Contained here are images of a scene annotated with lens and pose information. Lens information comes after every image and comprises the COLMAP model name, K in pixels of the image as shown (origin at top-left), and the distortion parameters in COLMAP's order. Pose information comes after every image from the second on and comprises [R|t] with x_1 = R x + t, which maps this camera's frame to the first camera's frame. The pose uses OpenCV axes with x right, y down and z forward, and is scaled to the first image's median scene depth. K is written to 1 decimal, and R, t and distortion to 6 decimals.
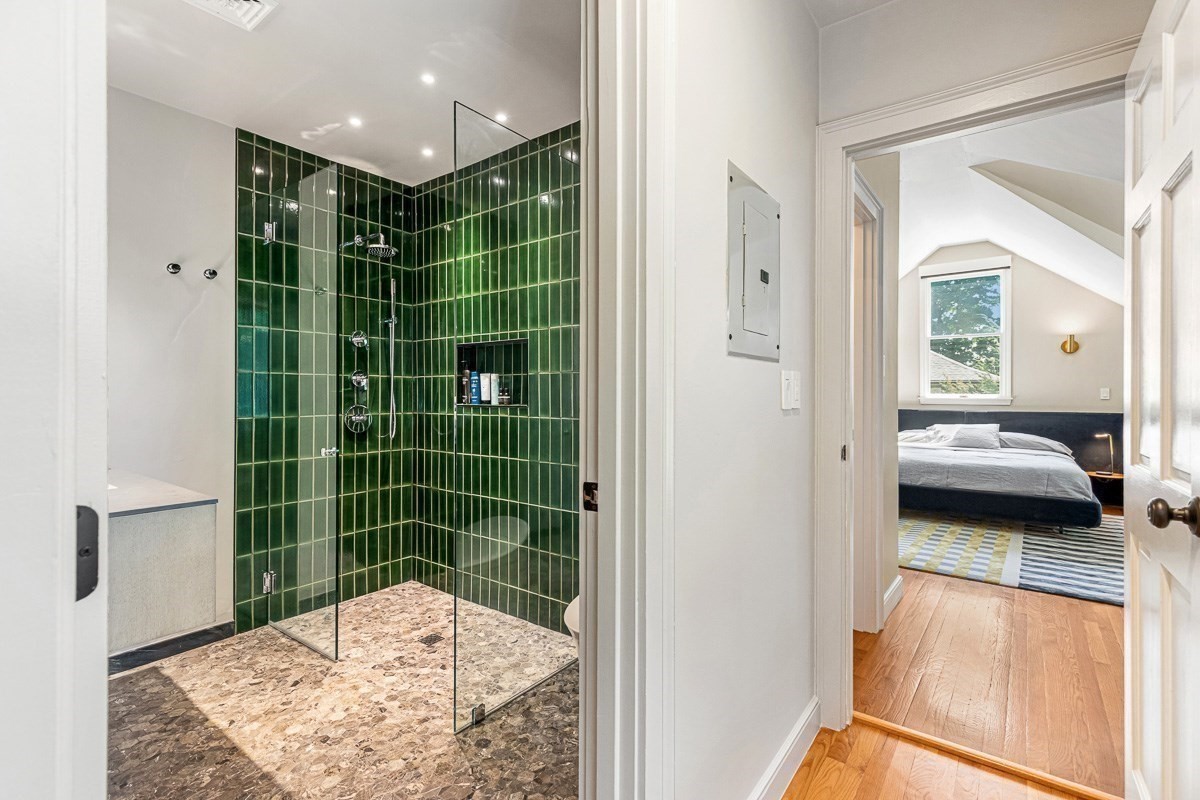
lens RADIAL K [[539.6, 0, 600.0], [0, 539.6, 396.0], [0, 0, 1]] dist [0.005442, -0.000023]
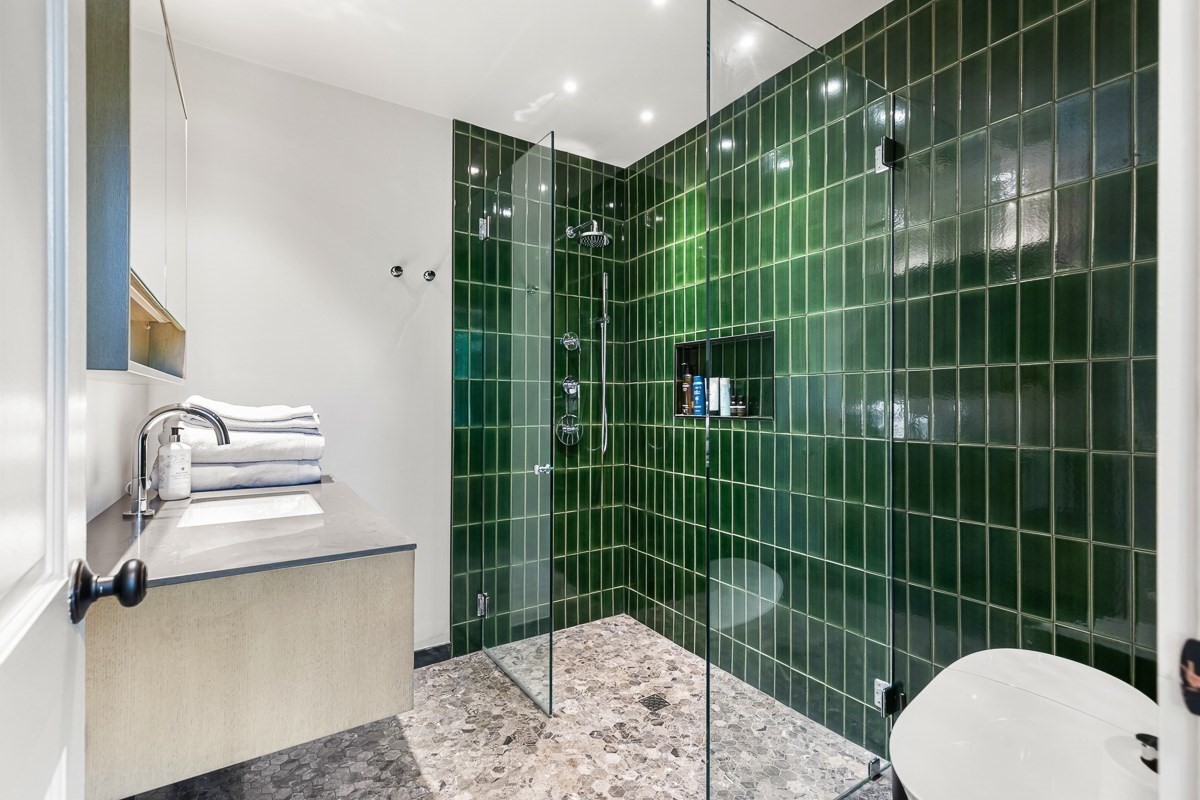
lens RADIAL K [[540.4, 0, 599.5], [0, 540.4, 412.0], [0, 0, 1]] dist [0.005866, -0.000230]
pose [[0.941202, 0.007871, -0.337751, -0.100161], [-0.003659, 0.999907, 0.013103, 0.000128], [0.337823, -0.011097, 0.941144, 0.176050]]
